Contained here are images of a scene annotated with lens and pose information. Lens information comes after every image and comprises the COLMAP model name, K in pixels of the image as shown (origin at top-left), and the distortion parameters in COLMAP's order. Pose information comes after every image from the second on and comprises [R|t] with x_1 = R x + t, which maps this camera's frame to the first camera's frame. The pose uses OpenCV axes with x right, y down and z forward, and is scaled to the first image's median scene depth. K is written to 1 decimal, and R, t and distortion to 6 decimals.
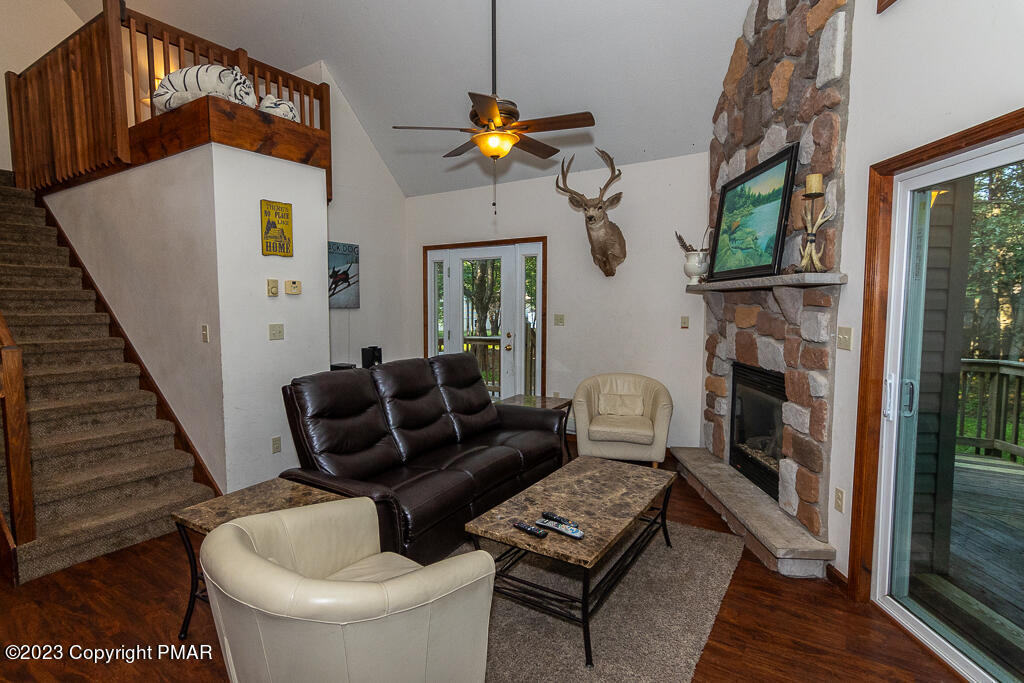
lens RADIAL K [[522.8, 0, 512.0], [0, 522.8, 341.5], [0, 0, 1]] dist [-0.005671, -0.000534]
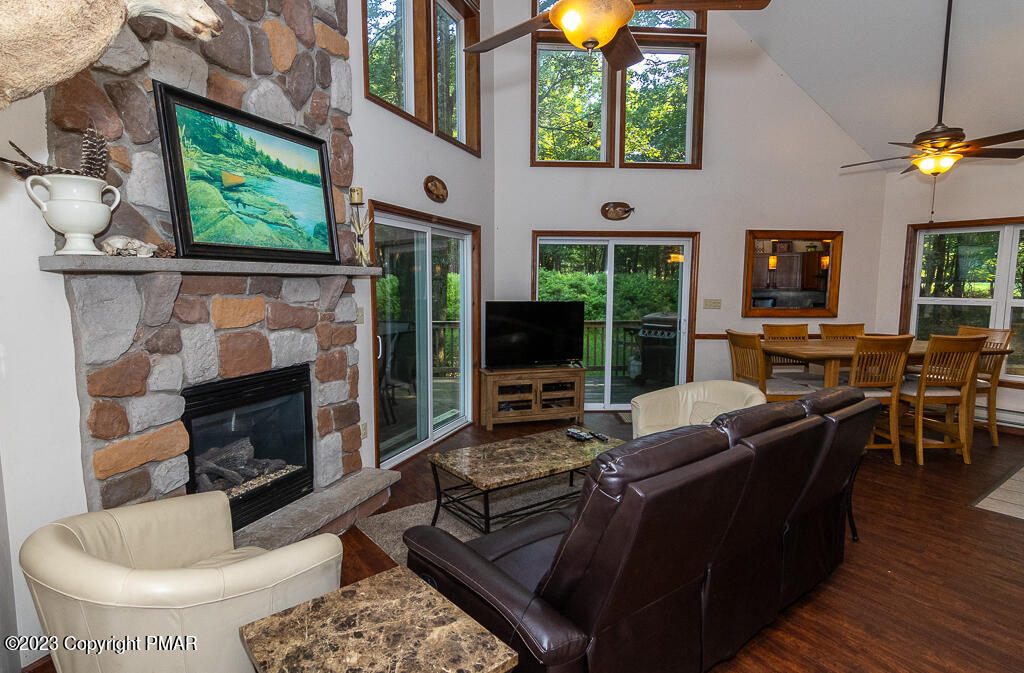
lens RADIAL K [[566.5, 0, 476.6], [0, 566.5, 336.7], [0, 0, 1]] dist [0.002602, 0.000470]
pose [[-0.924078, -0.036970, 0.380411, -0.175894], [0.028076, 0.986056, 0.164030, -0.146931], [-0.381171, 0.162257, -0.910155, 1.762260]]
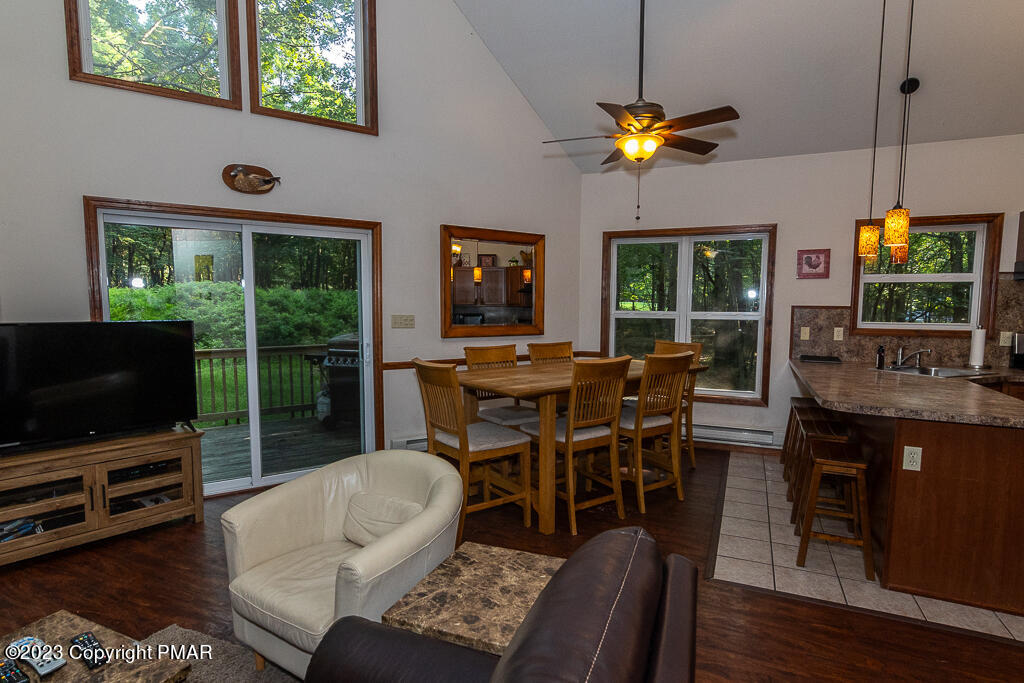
lens RADIAL K [[522.8, 0, 512.0], [0, 522.8, 341.5], [0, 0, 1]] dist [-0.005671, -0.000534]
pose [[-0.990819, 0.010182, -0.134810, -0.244477], [-0.009745, 0.989187, 0.146337, -0.087859], [0.134842, 0.146307, -0.980006, 1.237466]]
